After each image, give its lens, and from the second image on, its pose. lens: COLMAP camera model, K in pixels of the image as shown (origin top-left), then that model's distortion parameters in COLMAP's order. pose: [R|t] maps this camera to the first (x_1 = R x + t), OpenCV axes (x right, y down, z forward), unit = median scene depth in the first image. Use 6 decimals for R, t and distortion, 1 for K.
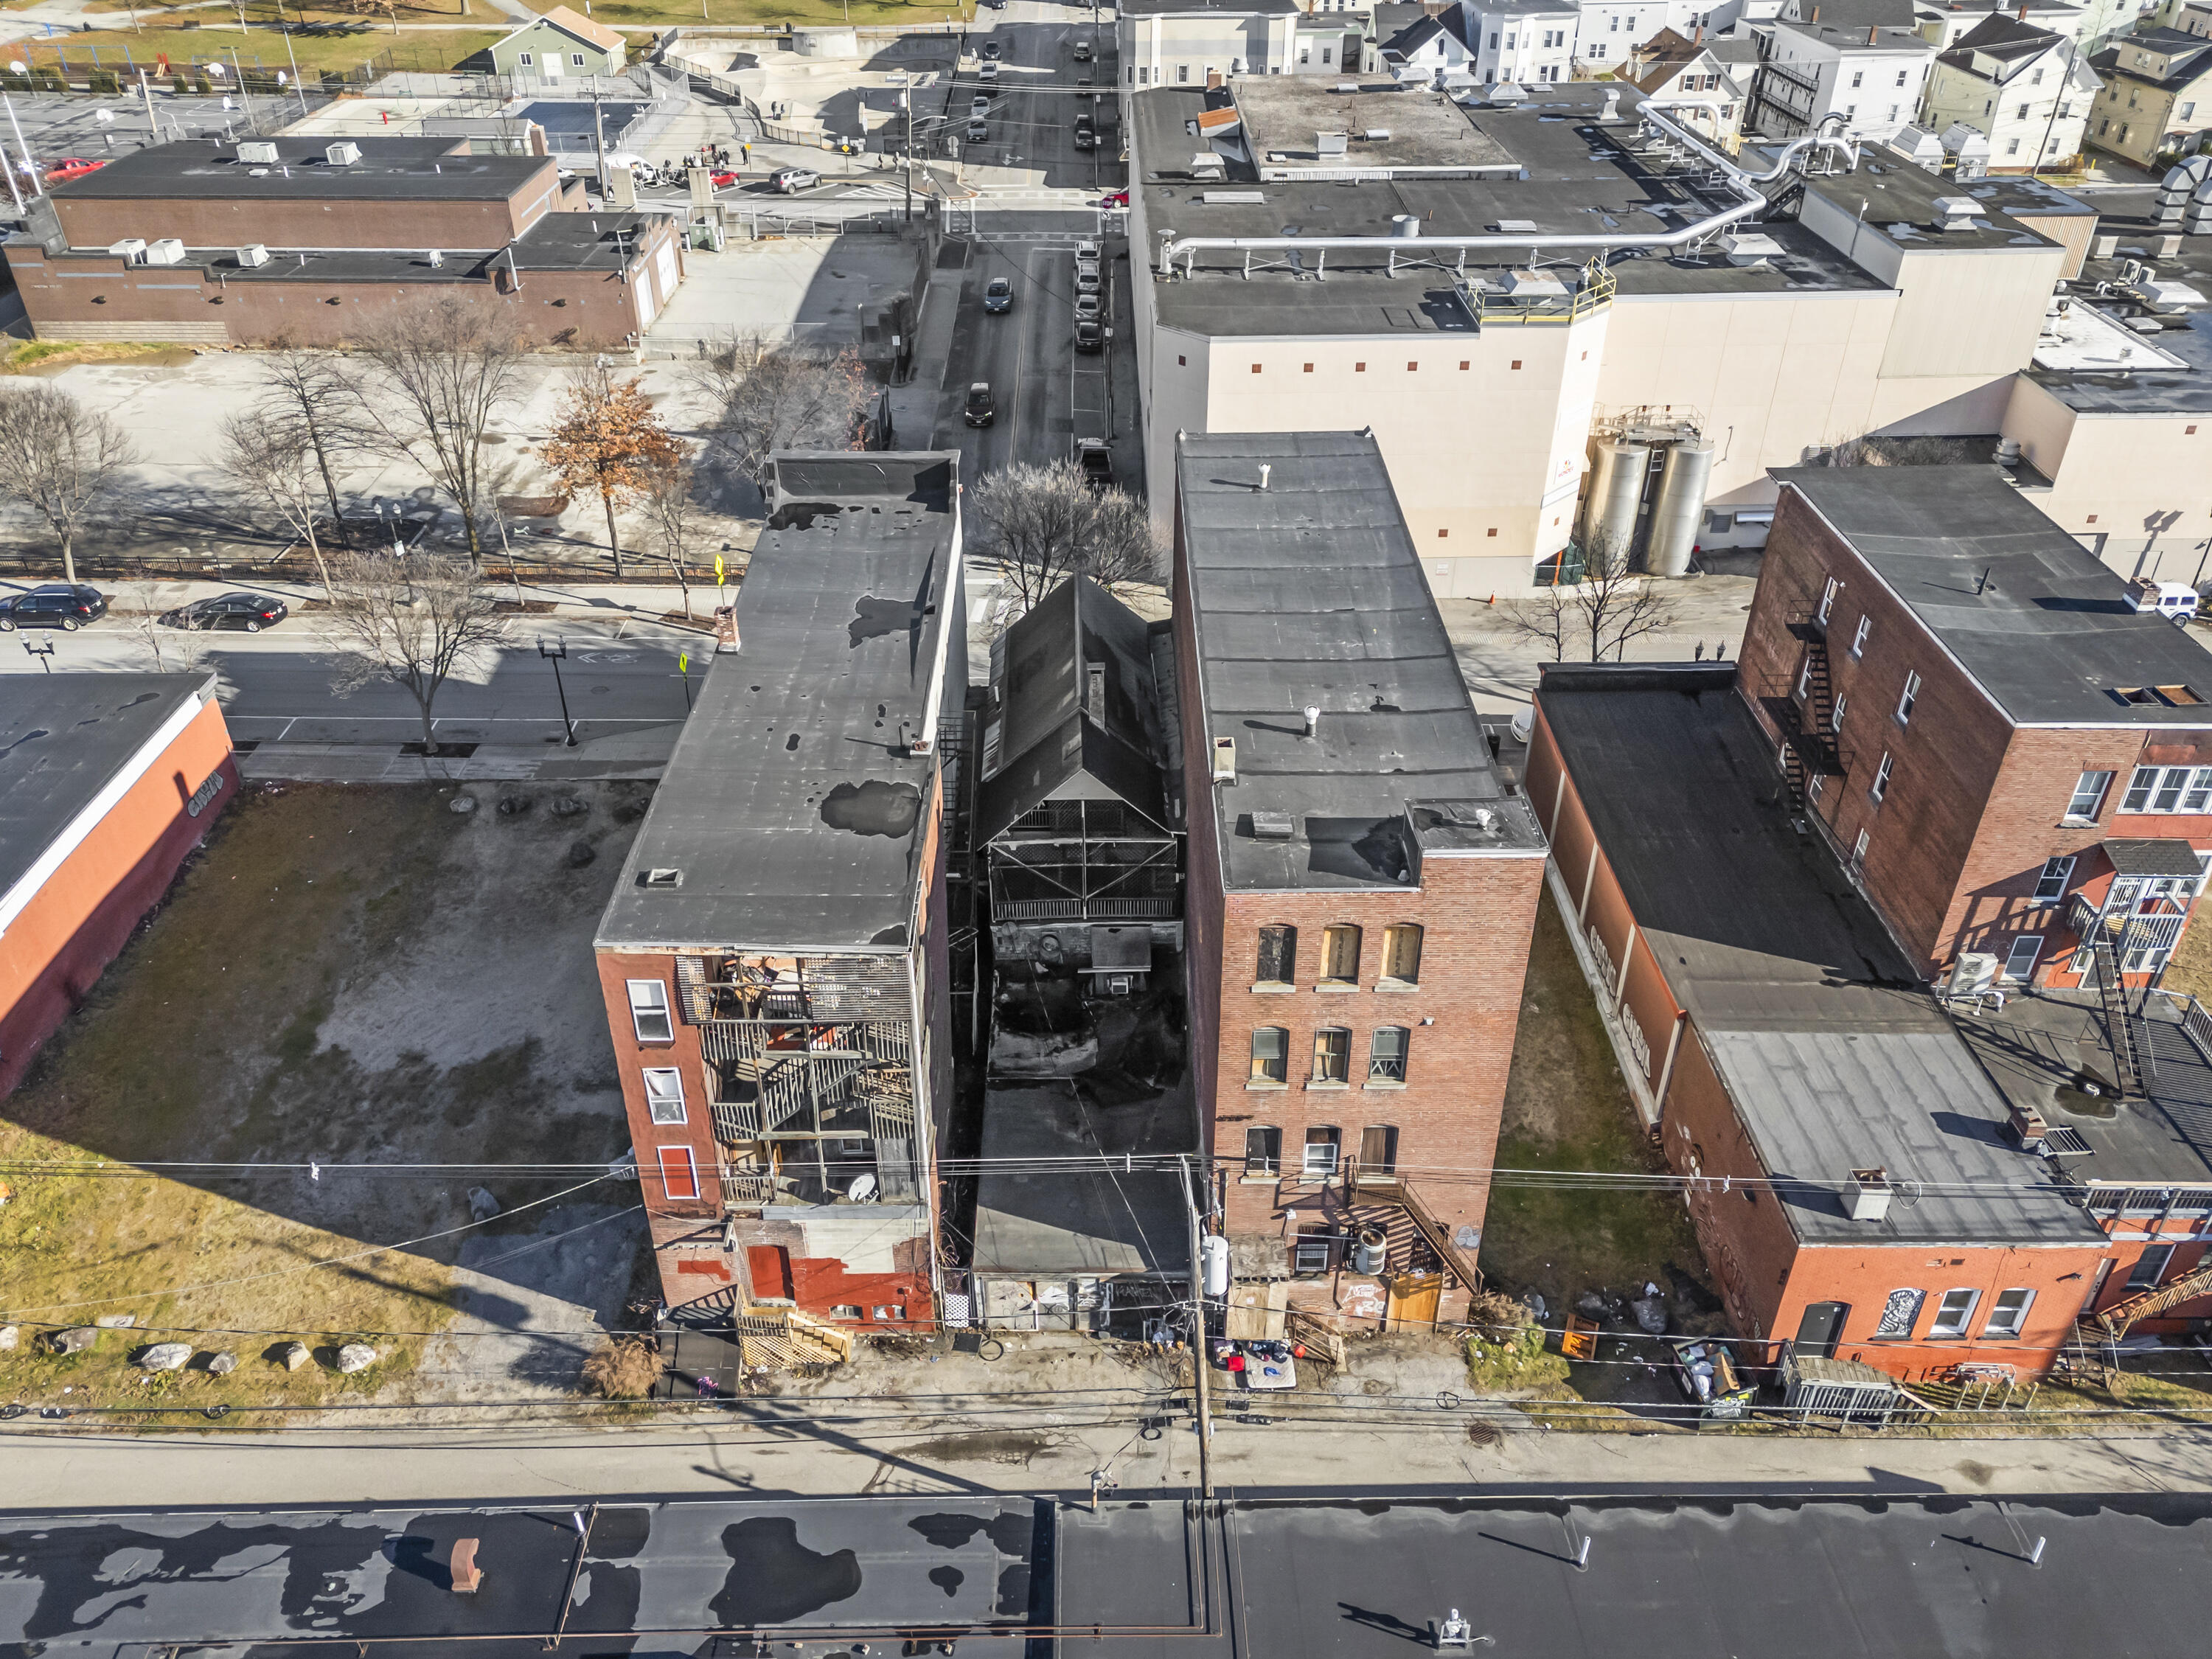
lens RADIAL K [[1653.1, 0, 1106.0], [0, 1653.1, 829.5], [0, 0, 1]] dist [0.074518, -0.059787]
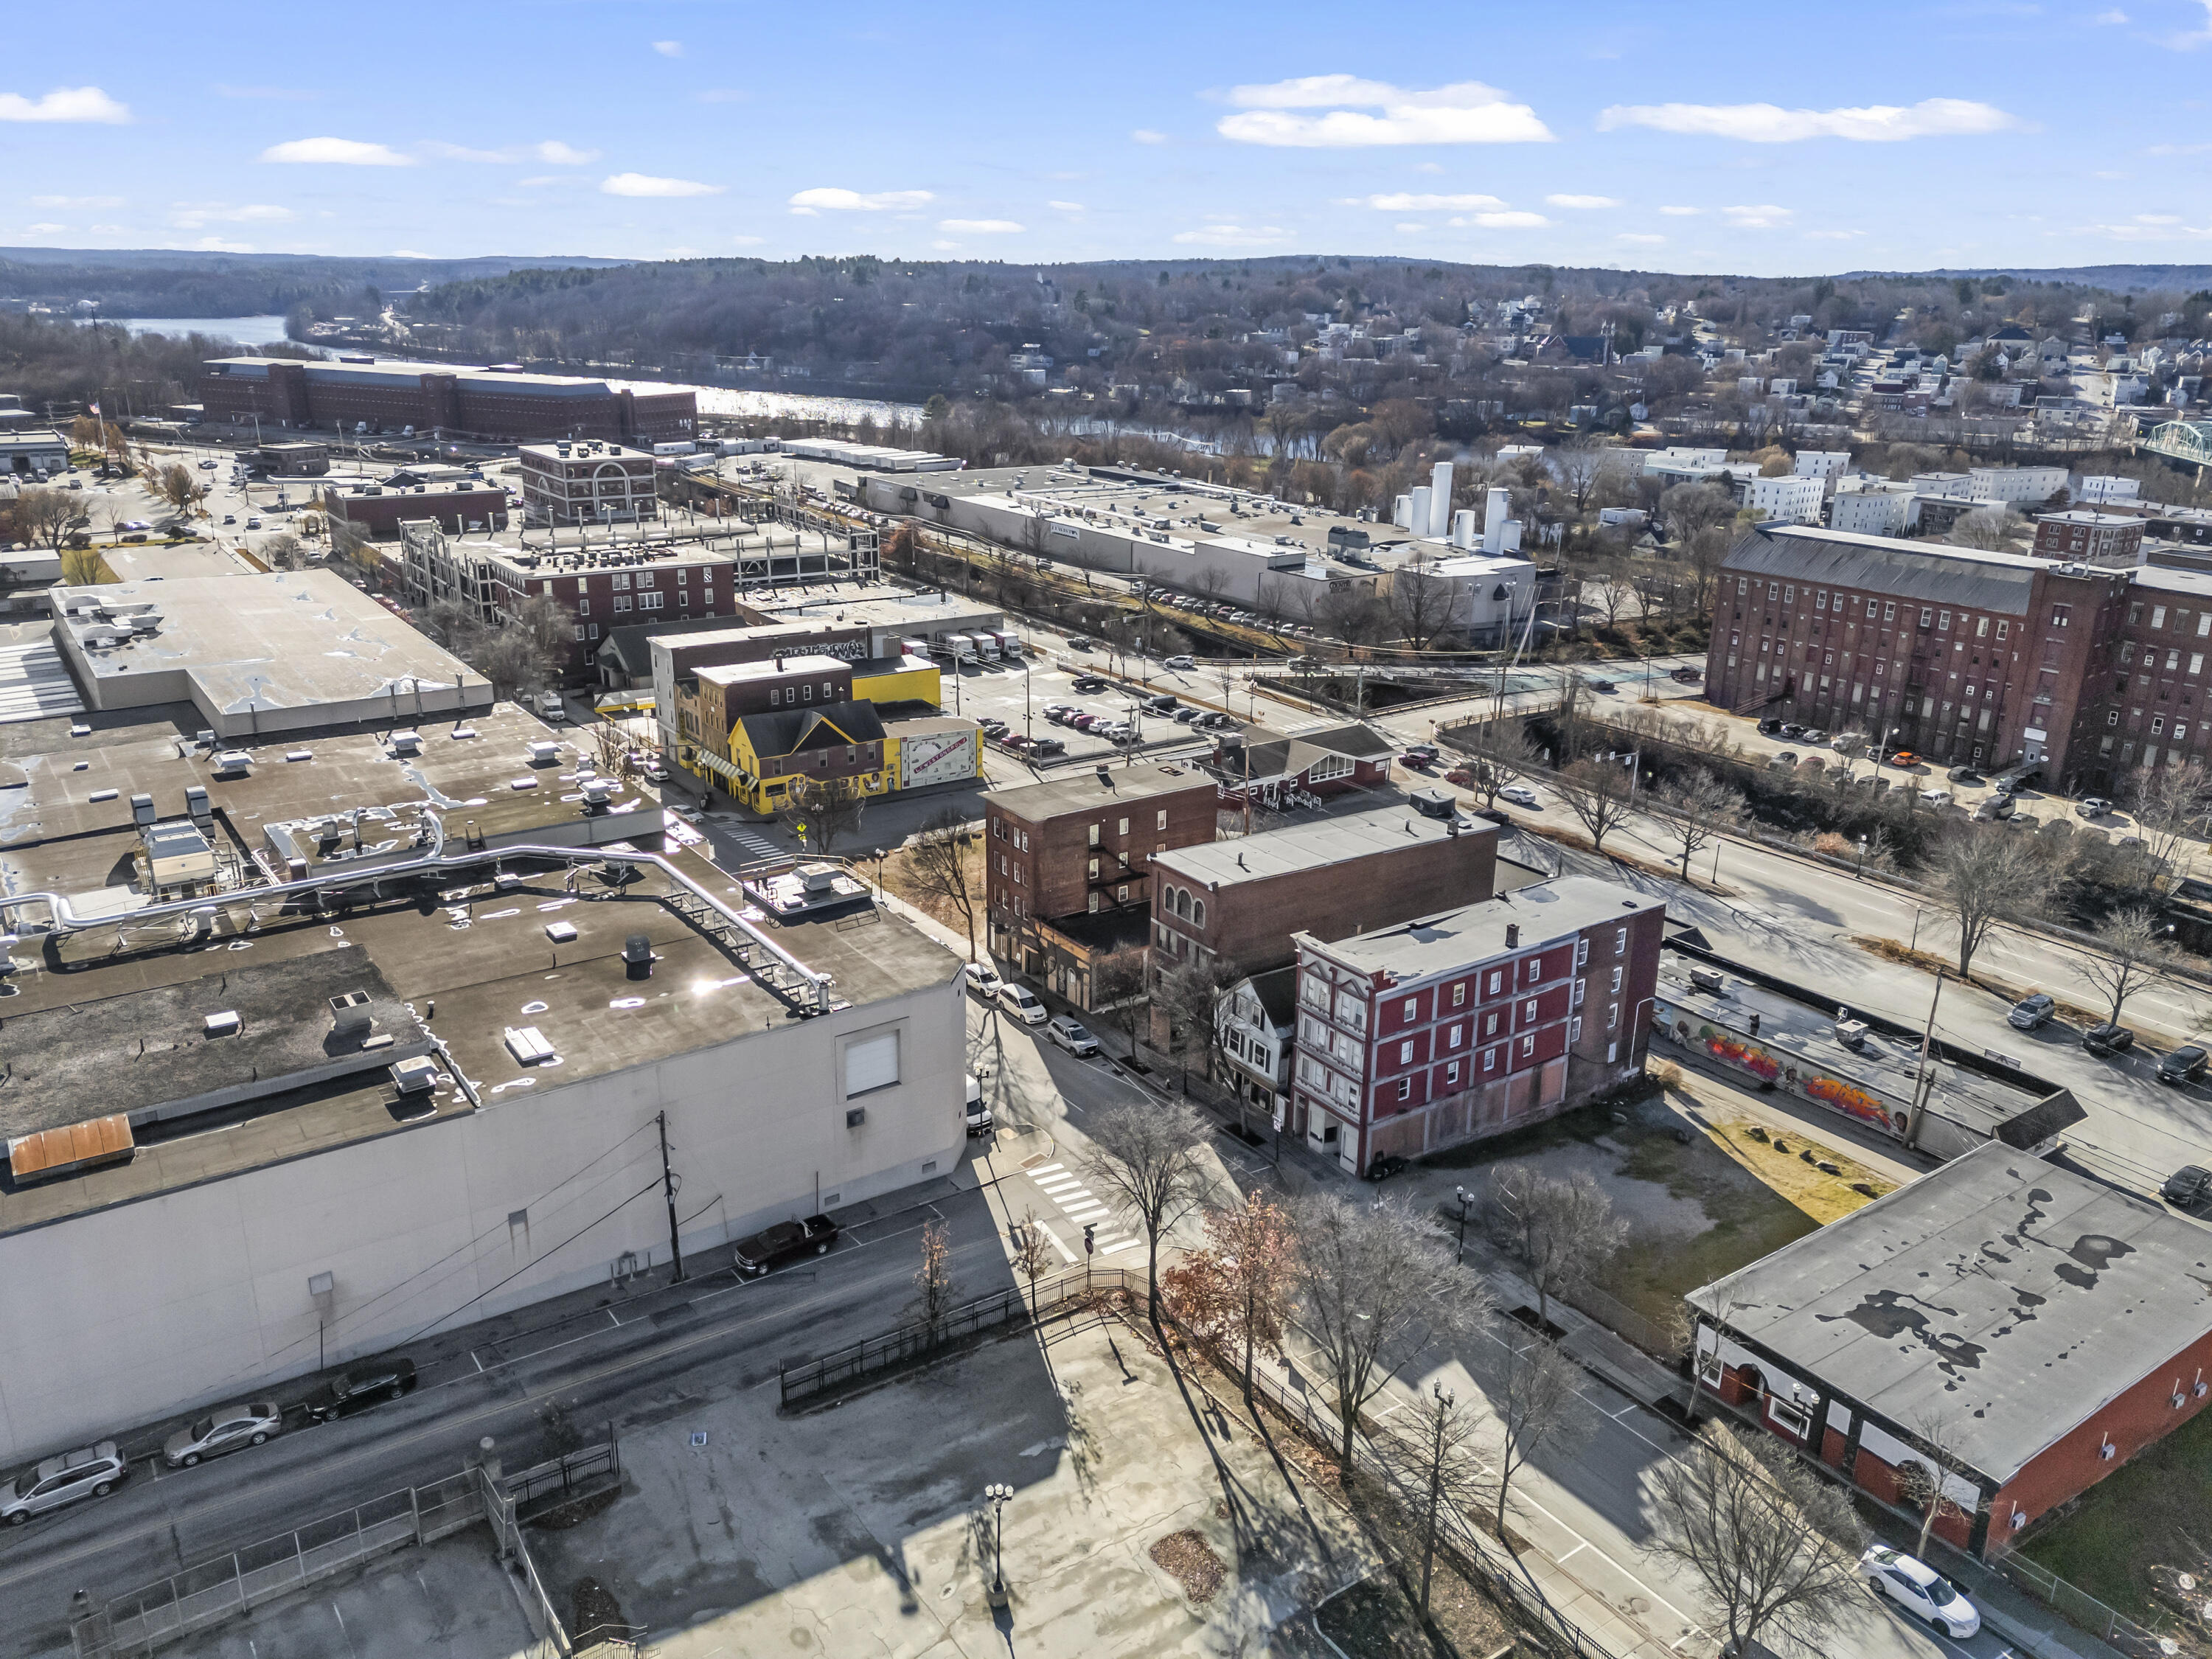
lens RADIAL K [[1623.0, 0, 1099.1], [0, 1623.0, 828.8], [0, 0, 1]] dist [0.083426, -0.072865]
pose [[-0.573623, -0.271675, 0.772754, -0.855602], [0.440371, 0.693180, 0.570592, -0.932096], [-0.690673, 0.667603, -0.277986, 1.065417]]
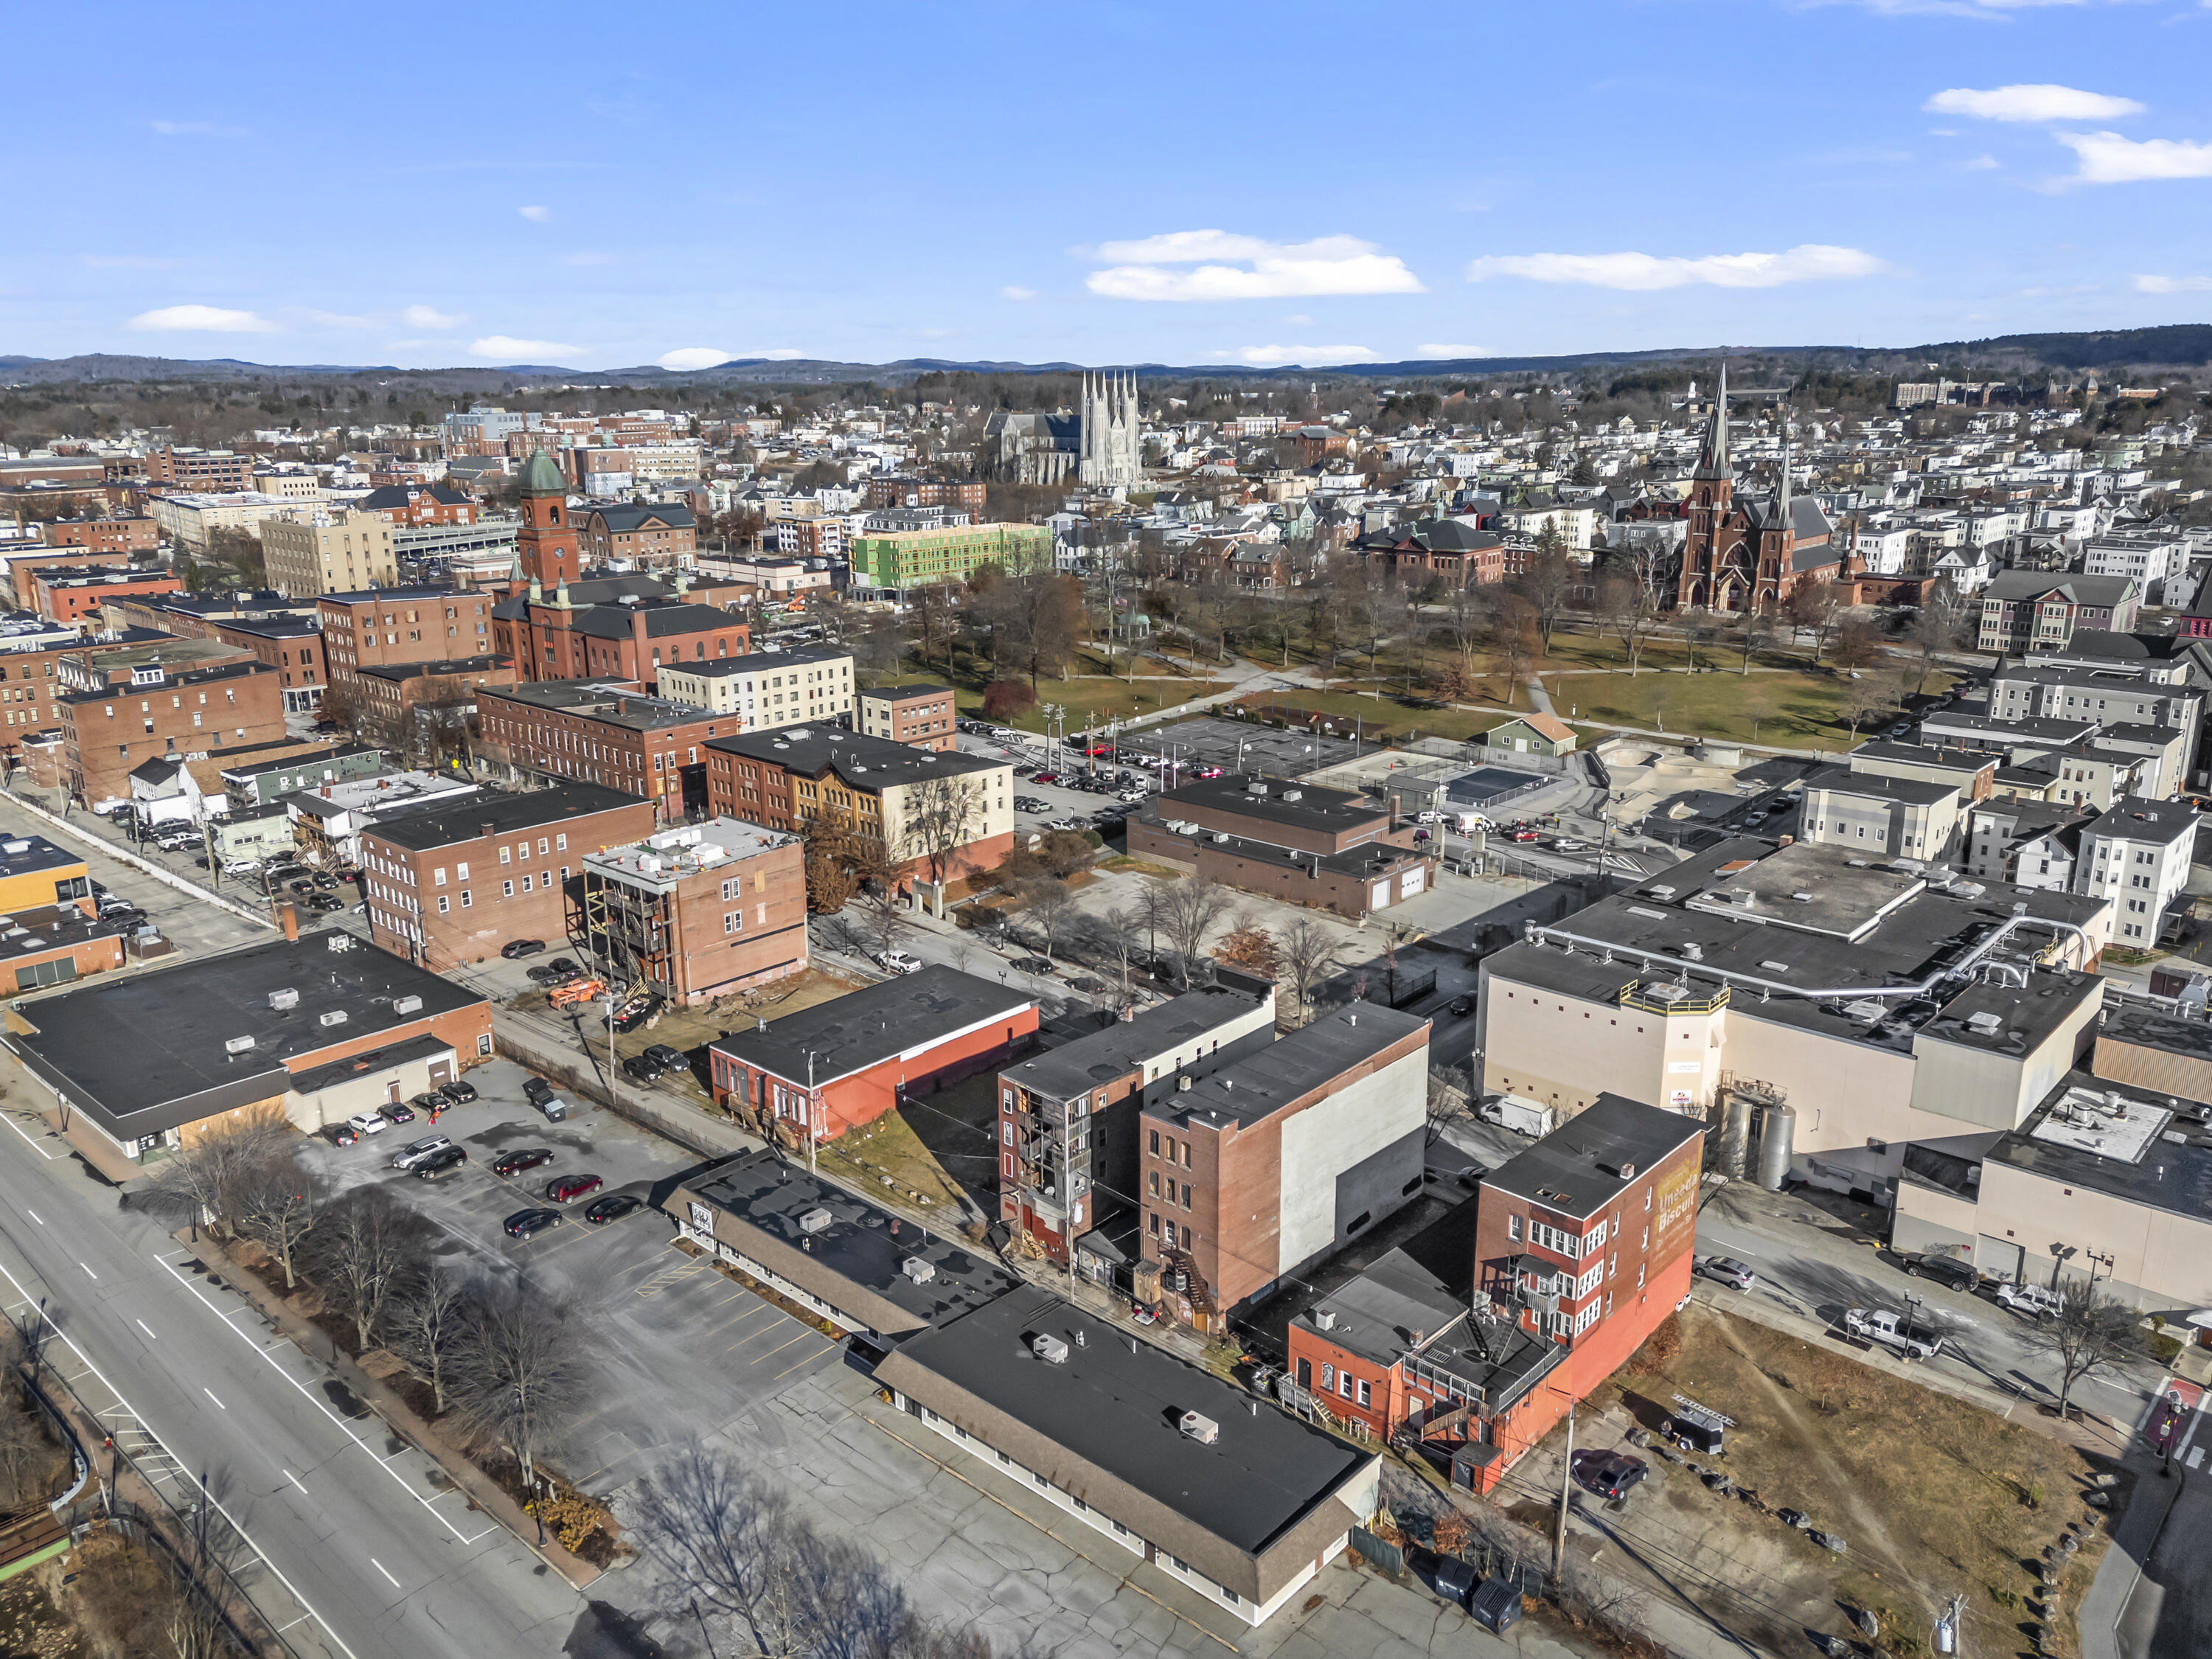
lens RADIAL K [[1623.0, 0, 1099.1], [0, 1623.0, 828.8], [0, 0, 1]] dist [0.083426, -0.072865]
pose [[0.728505, 0.179766, -0.661033, 0.854658], [-0.377009, 0.910887, -0.167778, 0.040855], [0.571965, 0.371443, 0.731359, -0.652300]]
